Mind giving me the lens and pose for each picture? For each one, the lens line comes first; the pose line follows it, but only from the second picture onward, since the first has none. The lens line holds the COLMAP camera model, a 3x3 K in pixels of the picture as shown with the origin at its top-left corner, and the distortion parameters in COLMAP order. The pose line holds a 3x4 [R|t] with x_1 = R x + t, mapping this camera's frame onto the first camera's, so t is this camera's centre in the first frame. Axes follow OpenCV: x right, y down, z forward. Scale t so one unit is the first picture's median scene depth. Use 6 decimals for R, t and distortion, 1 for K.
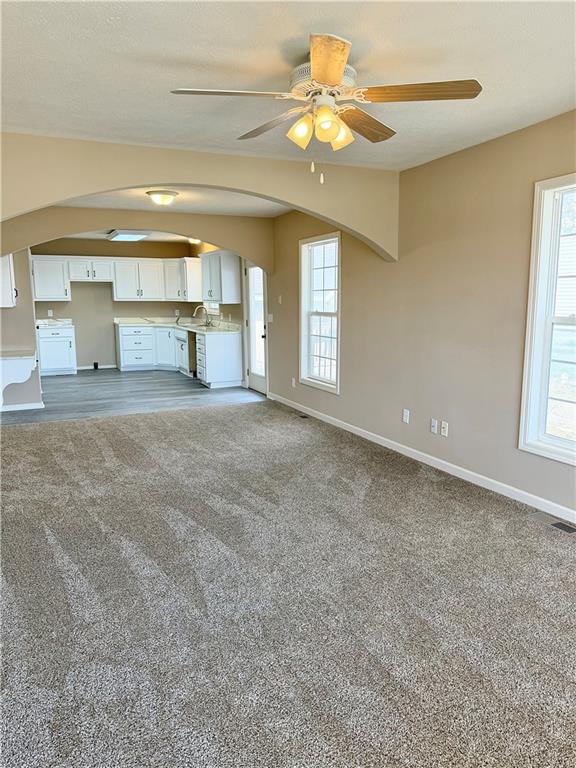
lens RADIAL K [[550.1, 0, 288.0], [0, 550.1, 384.0], [0, 0, 1]] dist [0.118240, -0.196811]
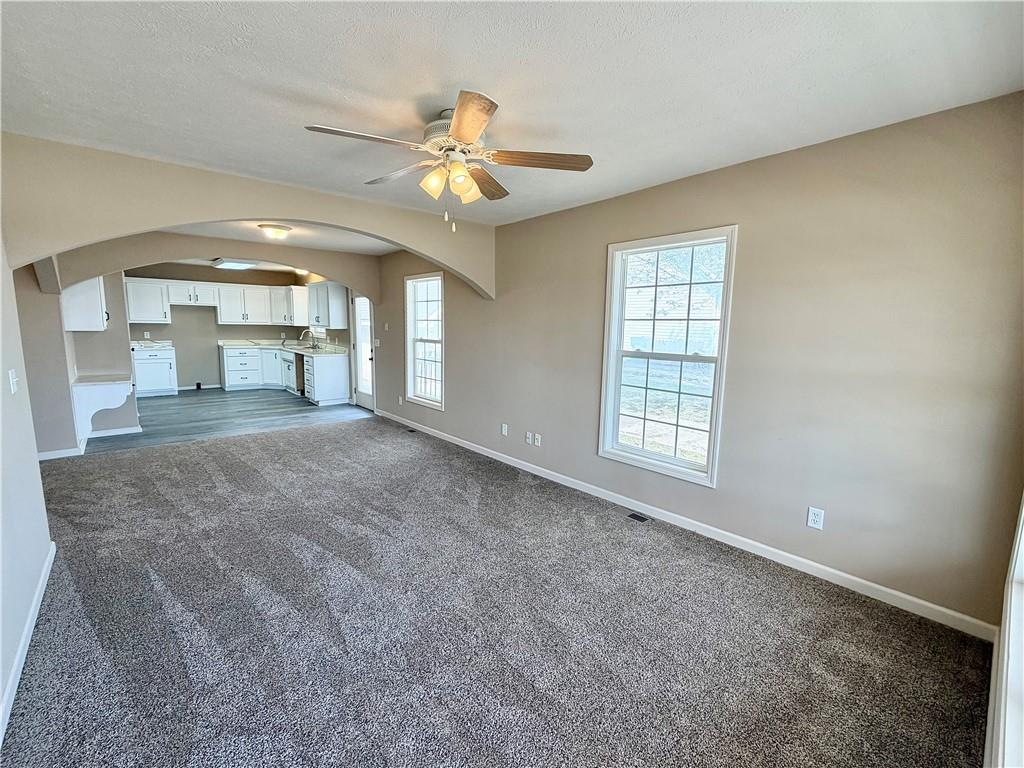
lens RADIAL K [[448.0, 0, 512.0], [0, 448.0, 384.0], [0, 0, 1]] dist [-0.012062, 0.011288]
pose [[0.958999, -0.014753, 0.283027, -0.043368], [0.019908, 0.999684, -0.015348, -0.025662], [-0.282711, 0.020354, 0.958989, 0.075049]]
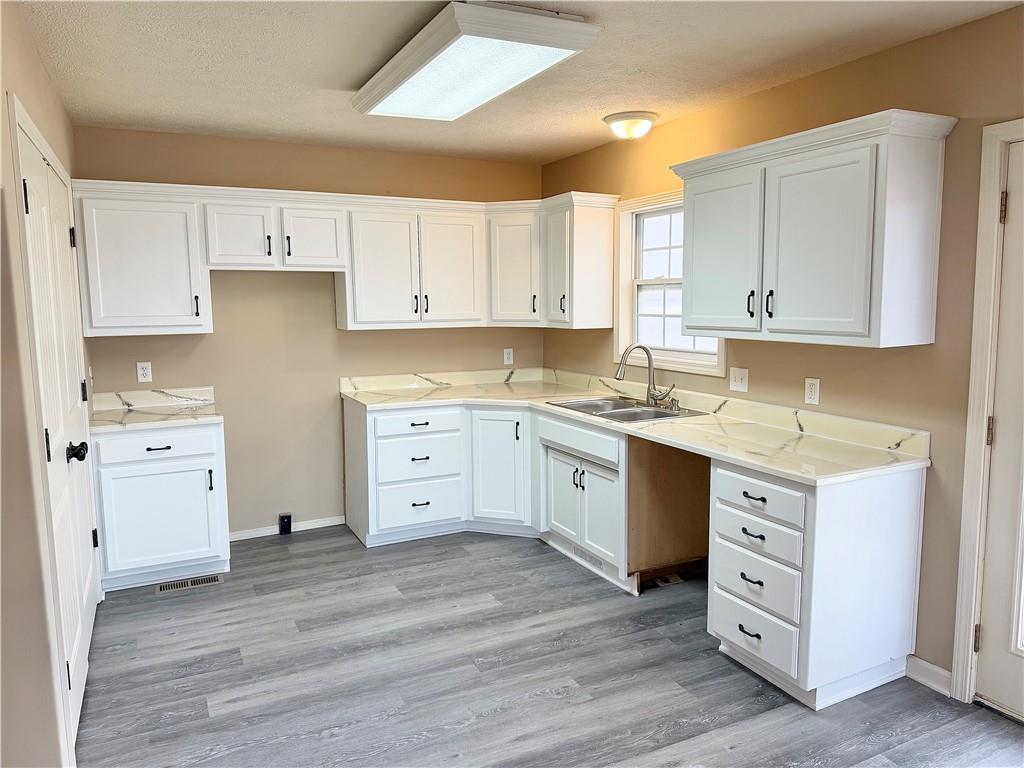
lens RADIAL K [[733.5, 0, 518.6], [0, 733.5, 383.7], [0, 0, 1]] dist [0.118240, -0.196811]
pose [[0.999063, -0.014421, 0.040808, -0.491277], [0.016205, 0.998912, -0.043733, -0.208202], [-0.040133, 0.044353, 0.998209, 1.211039]]
